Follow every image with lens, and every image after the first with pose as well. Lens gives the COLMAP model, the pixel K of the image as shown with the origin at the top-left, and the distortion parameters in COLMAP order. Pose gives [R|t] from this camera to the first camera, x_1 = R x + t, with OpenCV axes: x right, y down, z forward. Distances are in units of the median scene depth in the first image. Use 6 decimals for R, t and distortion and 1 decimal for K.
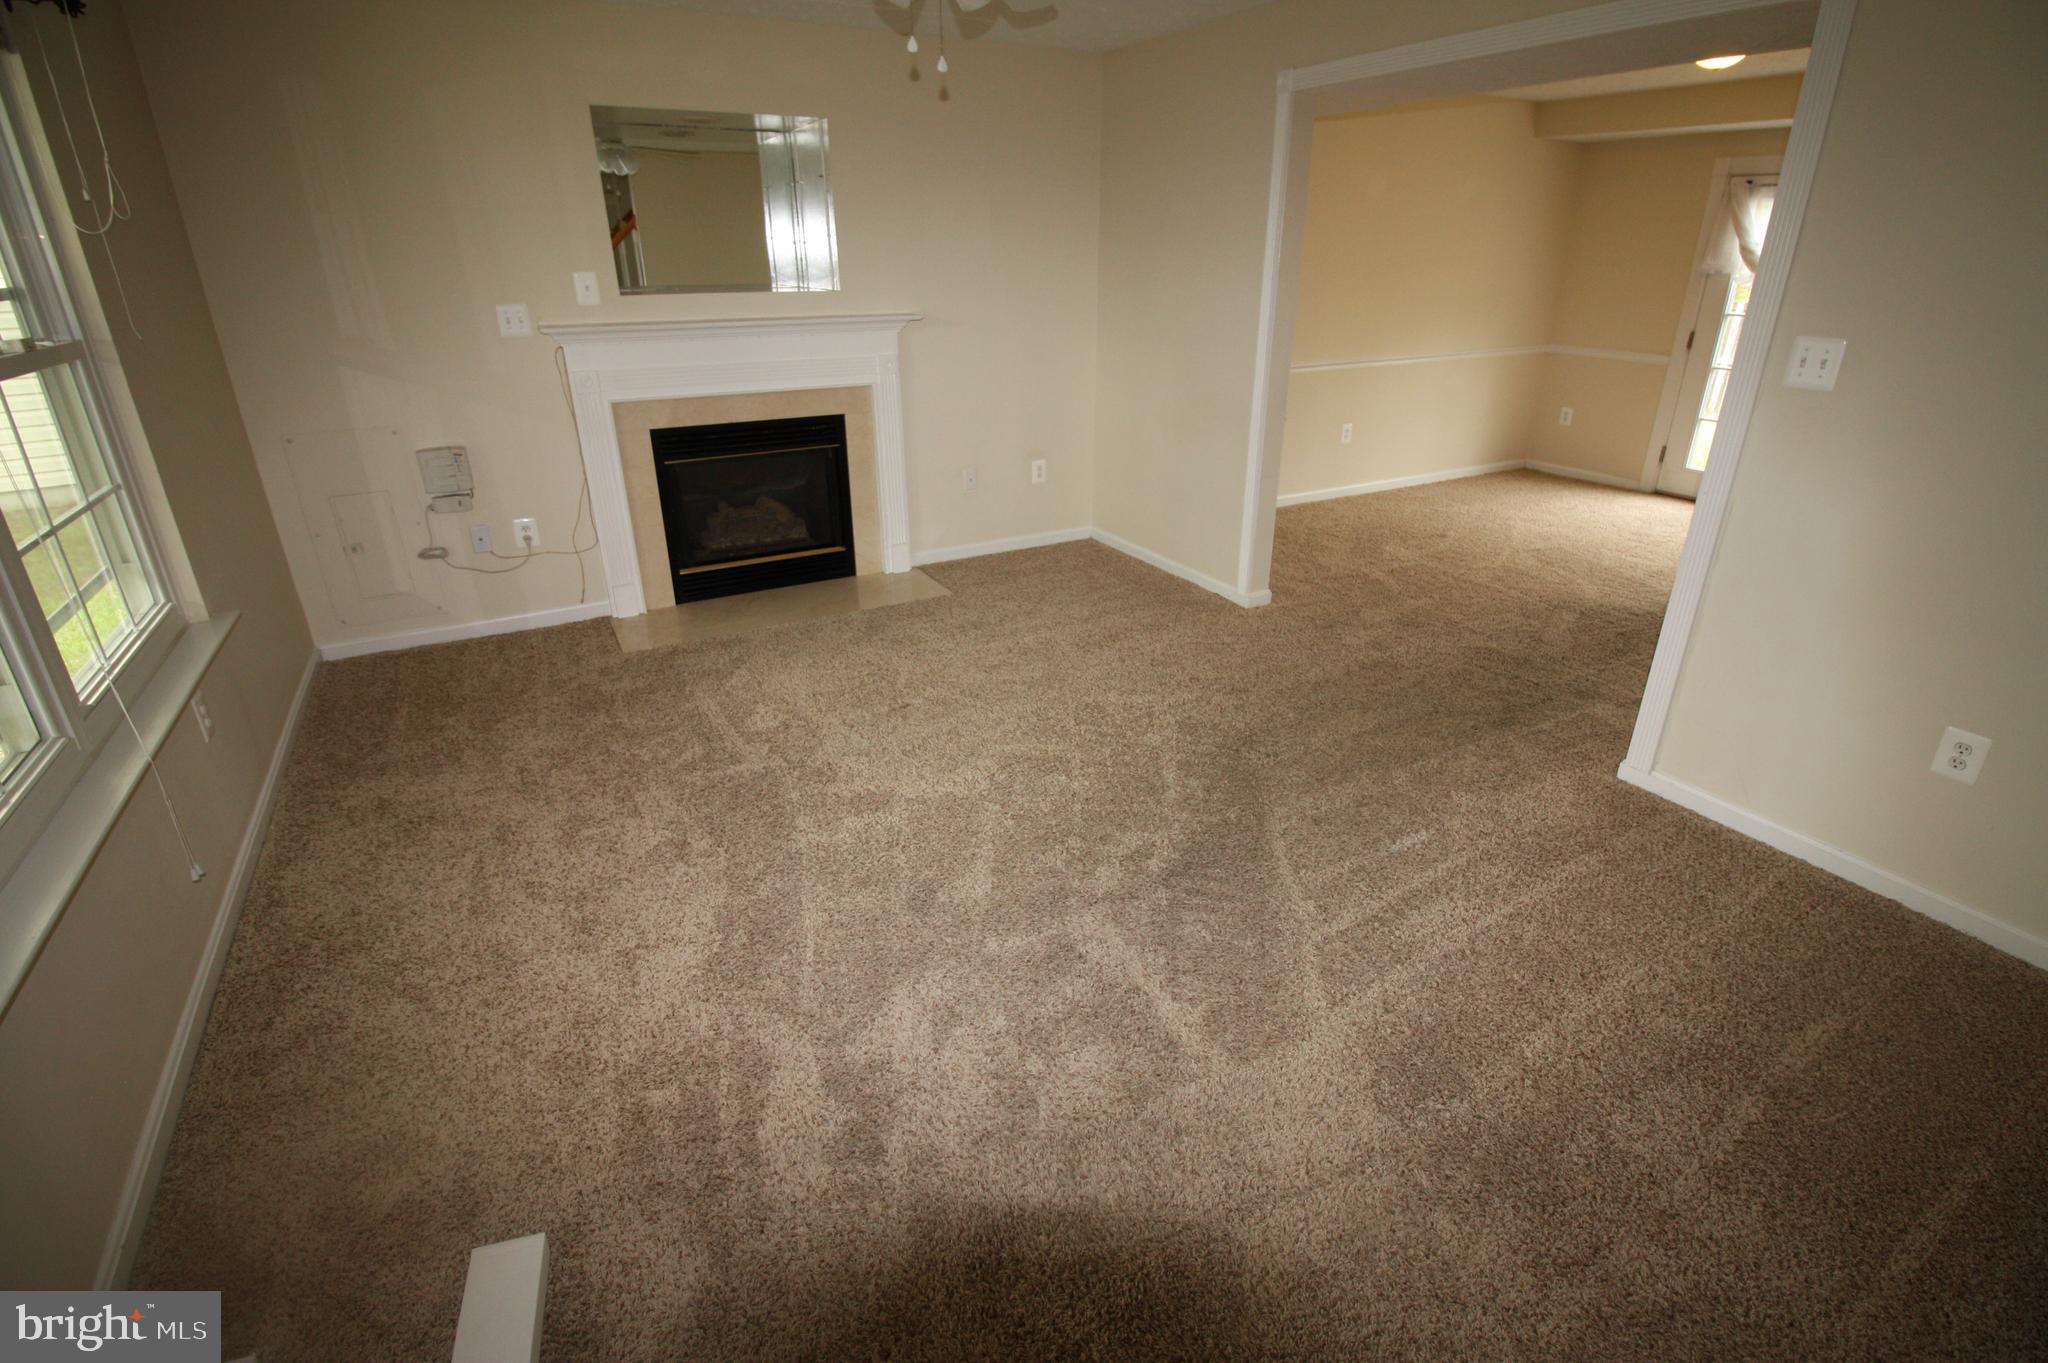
lens RADIAL K [[956.2, 0, 1026.3], [0, 956.2, 652.3], [0, 0, 1]] dist [-0.003654, -0.013753]
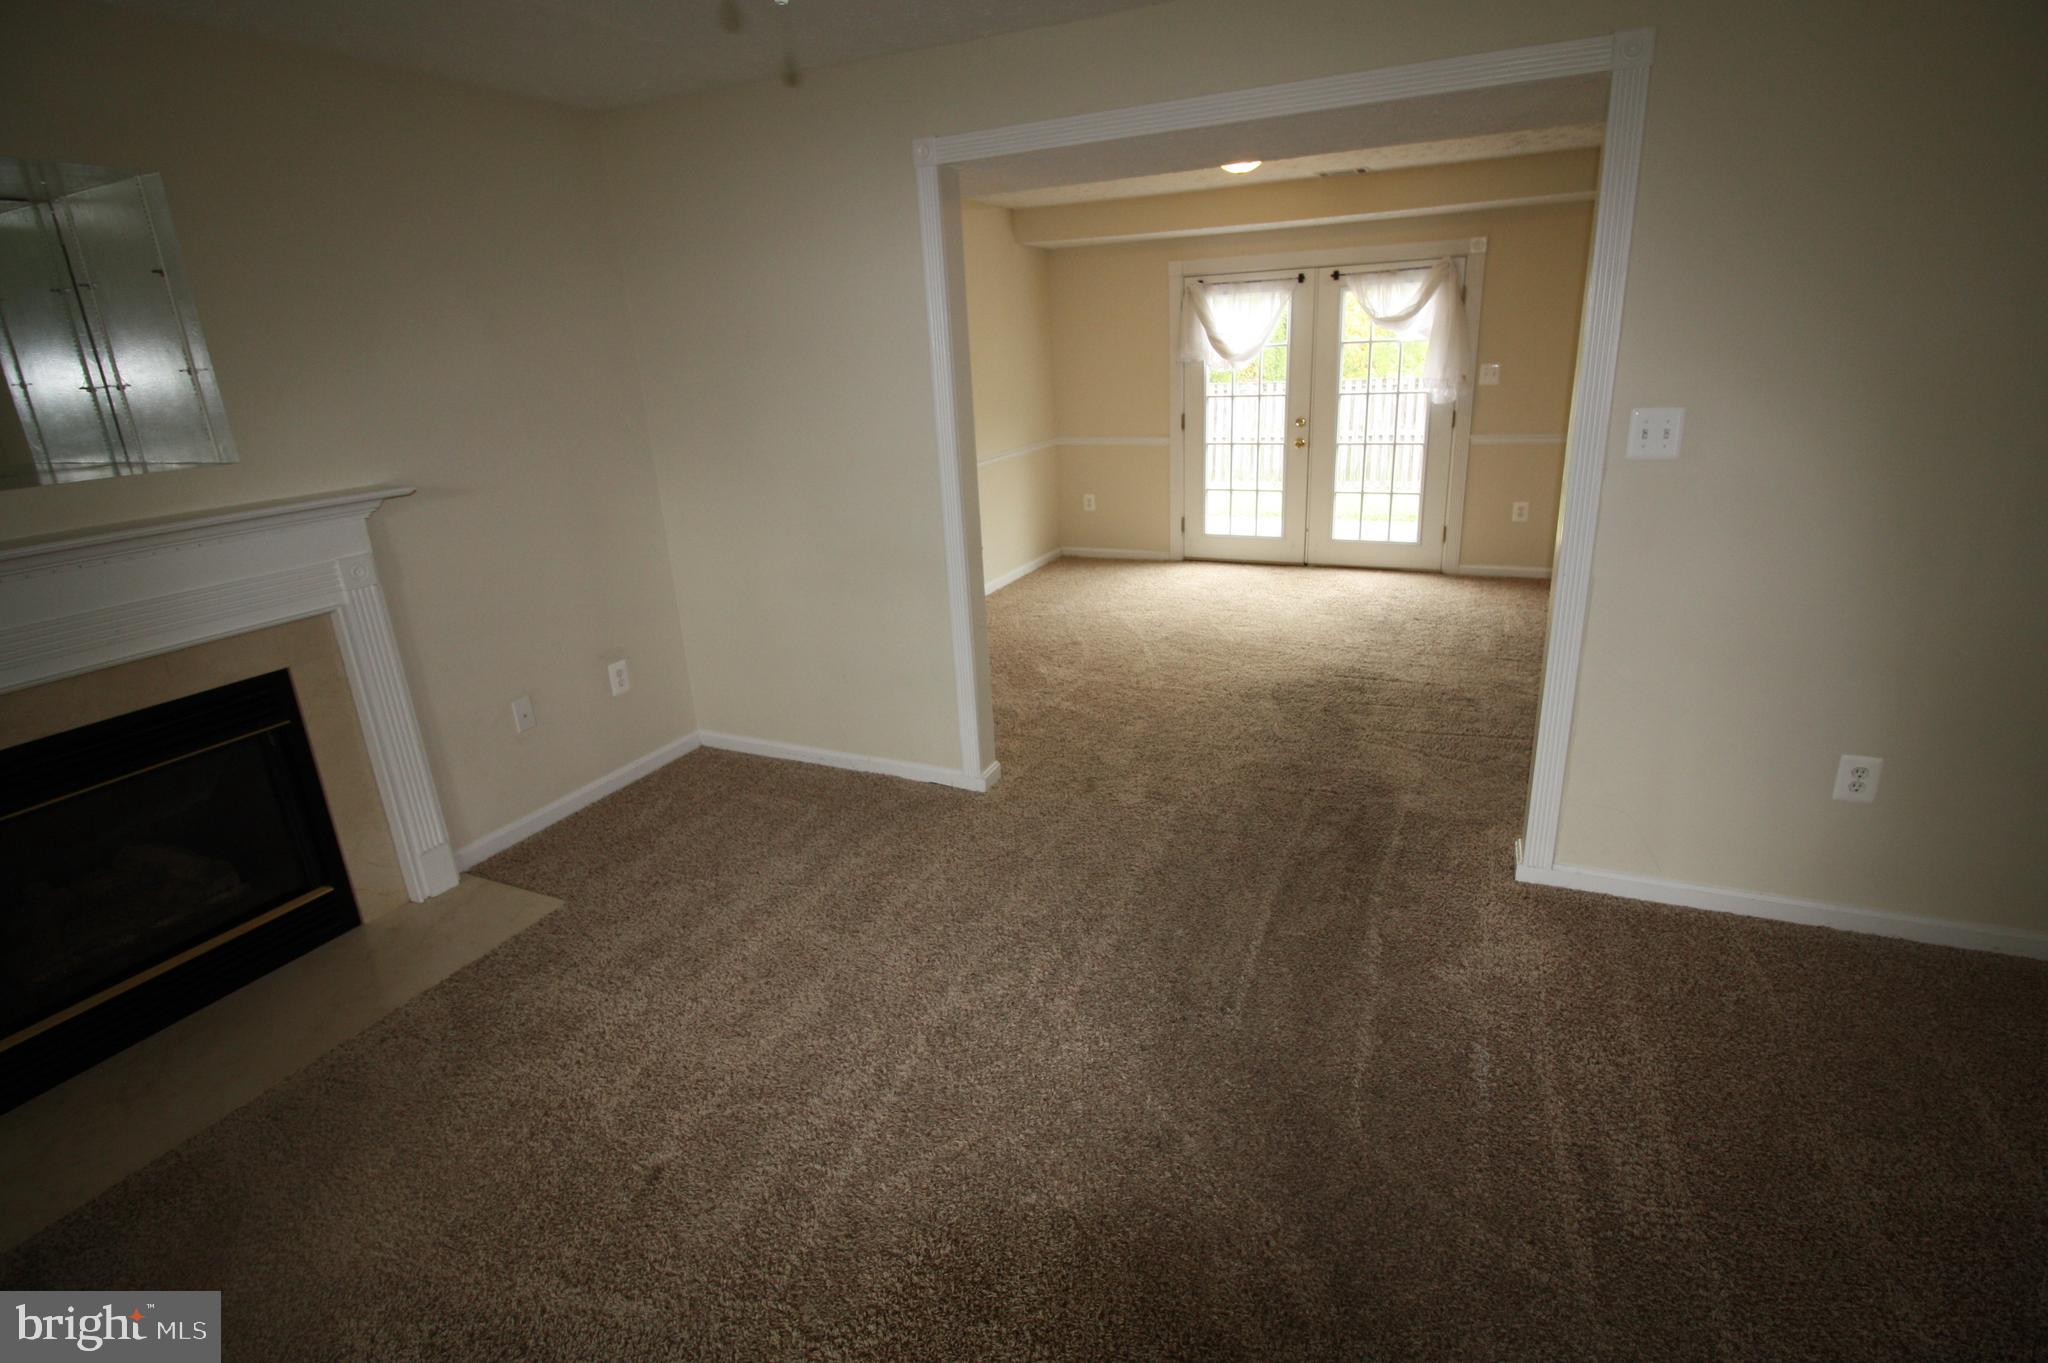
lens RADIAL K [[959.6, 0, 1038.9], [0, 959.6, 648.9], [0, 0, 1]] dist [-0.001654, -0.013223]
pose [[0.800979, -0.211044, 0.560262, -0.149824], [0.271671, 0.962039, -0.026005, -0.124403], [-0.533506, 0.173036, 0.827907, 0.289676]]
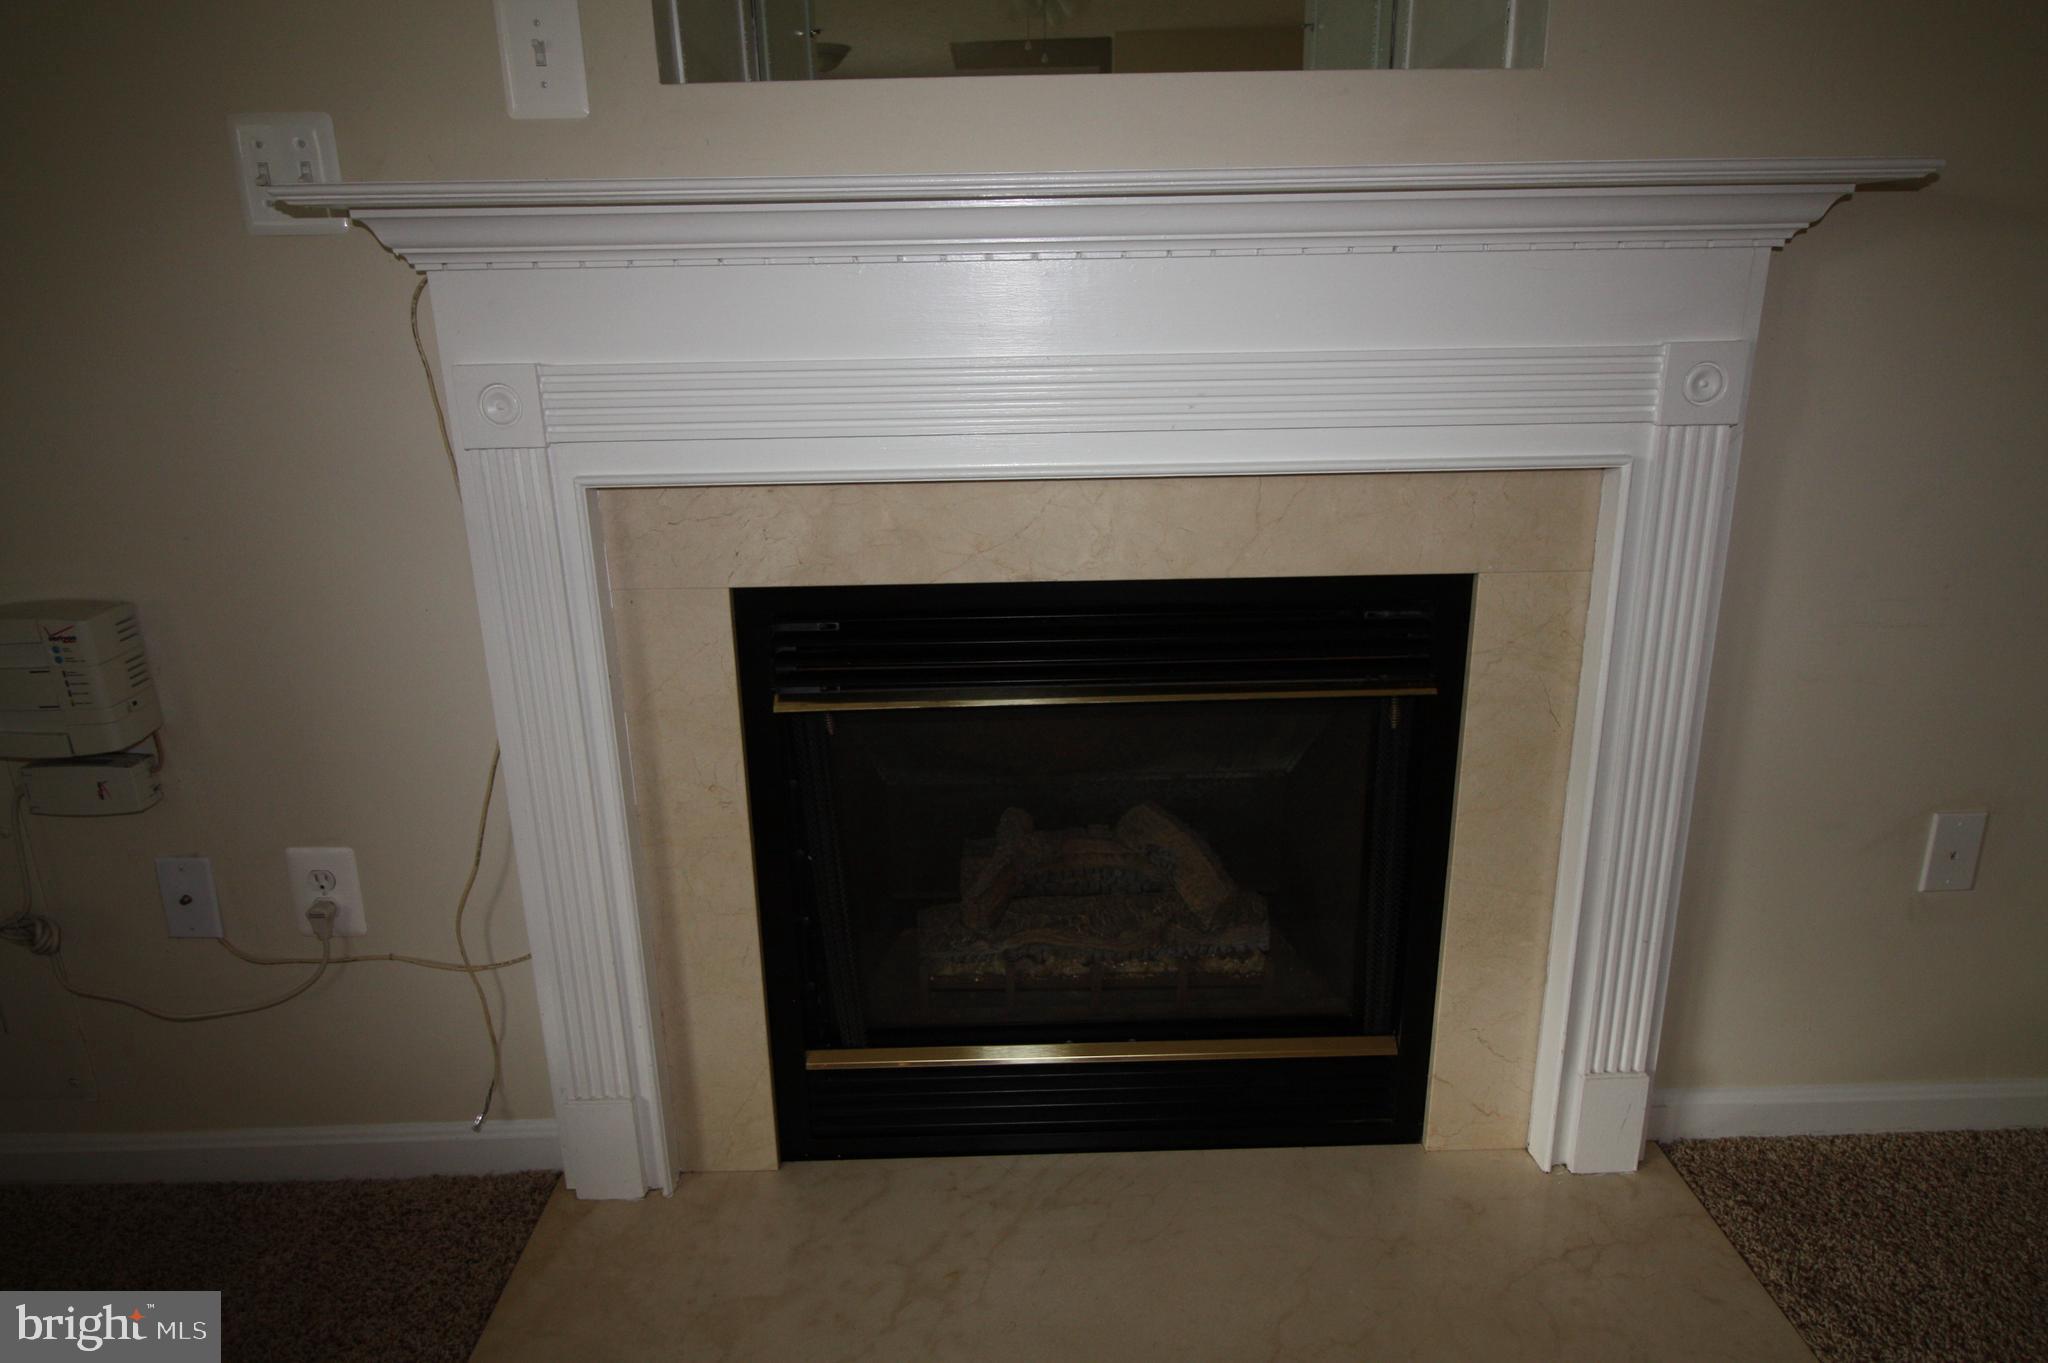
lens RADIAL K [[1176.3, 0, 1024.0], [0, 1176.3, 681.5], [0, 0, 1]] dist [-0.000329, -0.000518]
pose [[0.874566, 0.122948, -0.469062, -0.147368], [-0.167570, 0.984357, -0.054420, -0.187414], [0.455034, 0.126194, 0.881487, 0.688427]]
